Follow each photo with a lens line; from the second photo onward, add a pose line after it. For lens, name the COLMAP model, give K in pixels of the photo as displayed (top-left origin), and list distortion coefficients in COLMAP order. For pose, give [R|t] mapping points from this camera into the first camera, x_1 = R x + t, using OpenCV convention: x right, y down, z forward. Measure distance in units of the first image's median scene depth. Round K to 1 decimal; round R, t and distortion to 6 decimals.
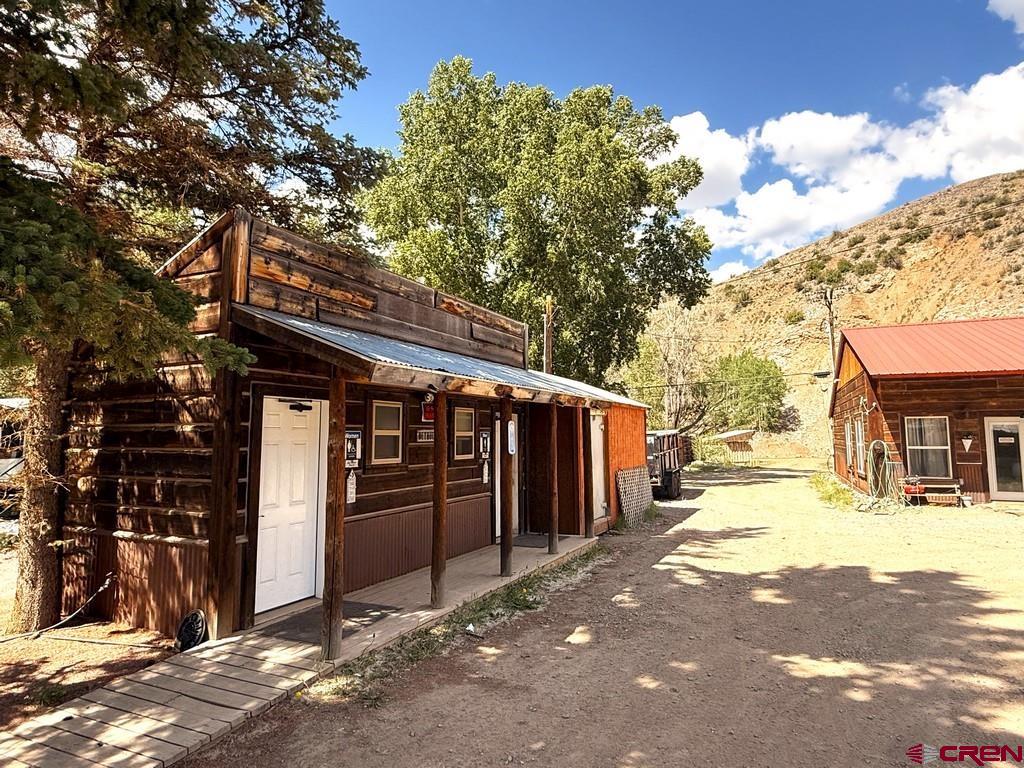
lens RADIAL K [[600.0, 0, 512.0], [0, 600.0, 384.0], [0, 0, 1]] dist [-0.006177, -0.001997]
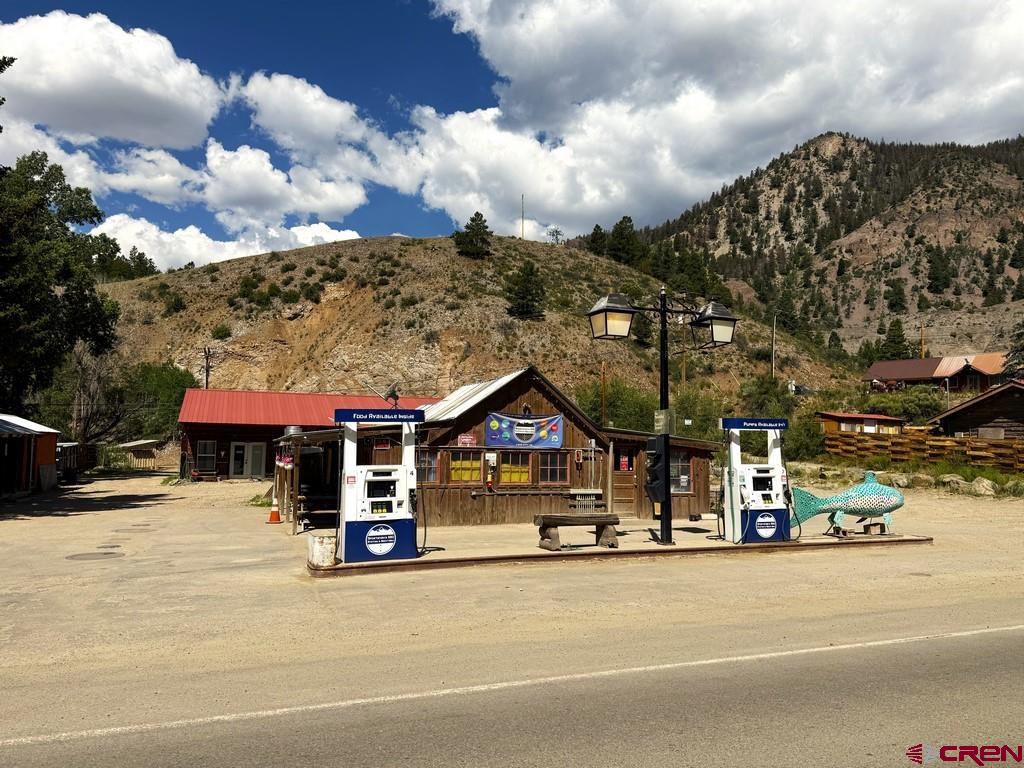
lens RADIAL K [[714.7, 0, 513.6], [0, 714.7, 392.7], [0, 0, 1]] dist [0.102520, -0.140376]
pose [[0.701166, 0.068980, 0.709653, -0.067952], [-0.082281, 0.996488, -0.015564, -0.028067], [-0.708234, -0.047478, 0.704379, -0.270362]]
